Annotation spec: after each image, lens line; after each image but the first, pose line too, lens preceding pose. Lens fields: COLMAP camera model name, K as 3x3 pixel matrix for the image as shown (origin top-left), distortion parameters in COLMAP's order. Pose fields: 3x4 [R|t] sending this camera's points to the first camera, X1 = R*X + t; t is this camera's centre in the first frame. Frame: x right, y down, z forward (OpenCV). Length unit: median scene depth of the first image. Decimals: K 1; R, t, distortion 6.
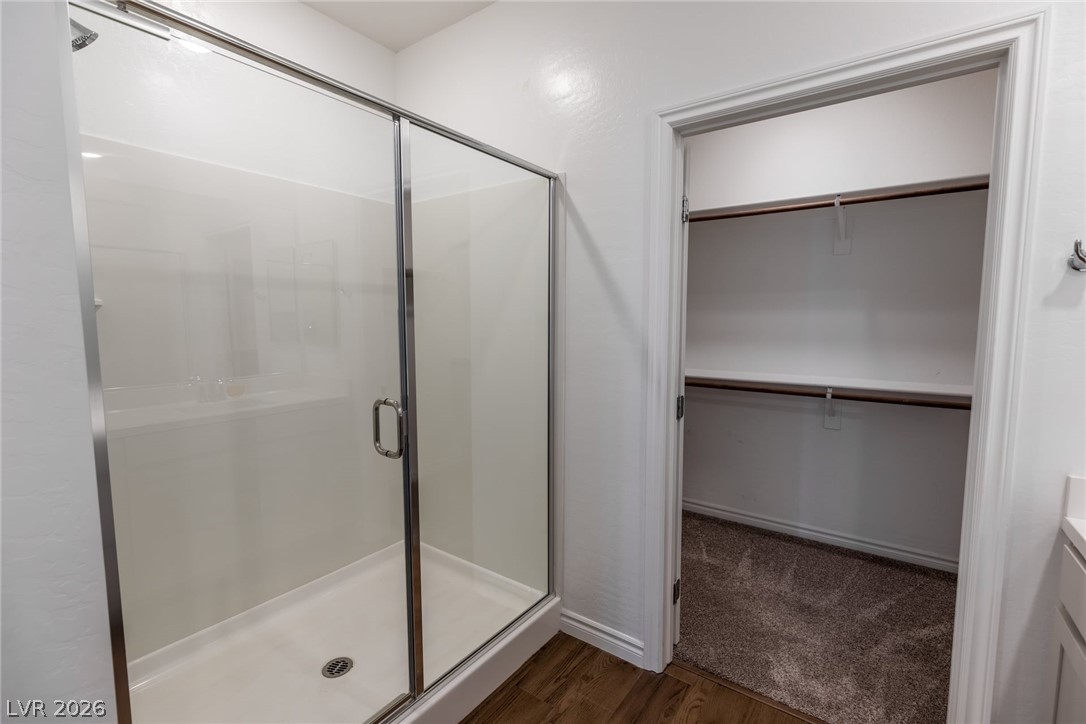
lens RADIAL K [[488.0, 0, 547.1], [0, 488.0, 362.9], [0, 0, 1]] dist [0.004663, -0.000021]
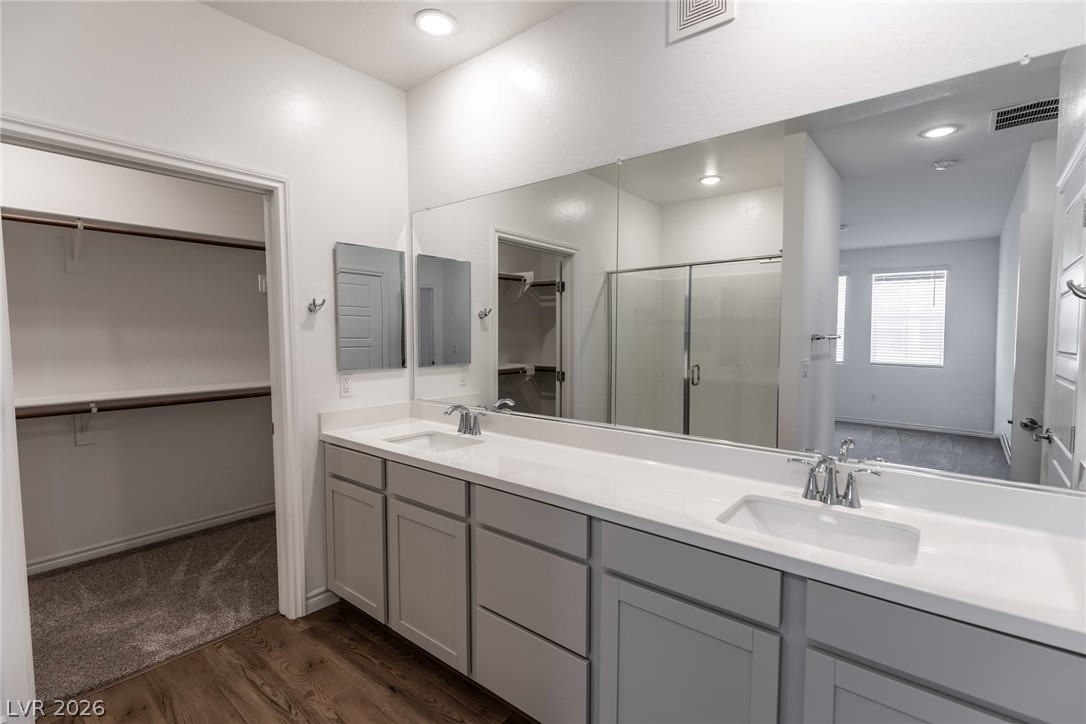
lens RADIAL K [[488.0, 0, 547.1], [0, 488.0, 362.9], [0, 0, 1]] dist [0.004663, -0.000021]
pose [[0.072949, -0.066461, 0.995119, -0.454727], [0.095647, 0.993644, 0.059351, -0.002474], [-0.992739, 0.090851, 0.078842, -0.059288]]
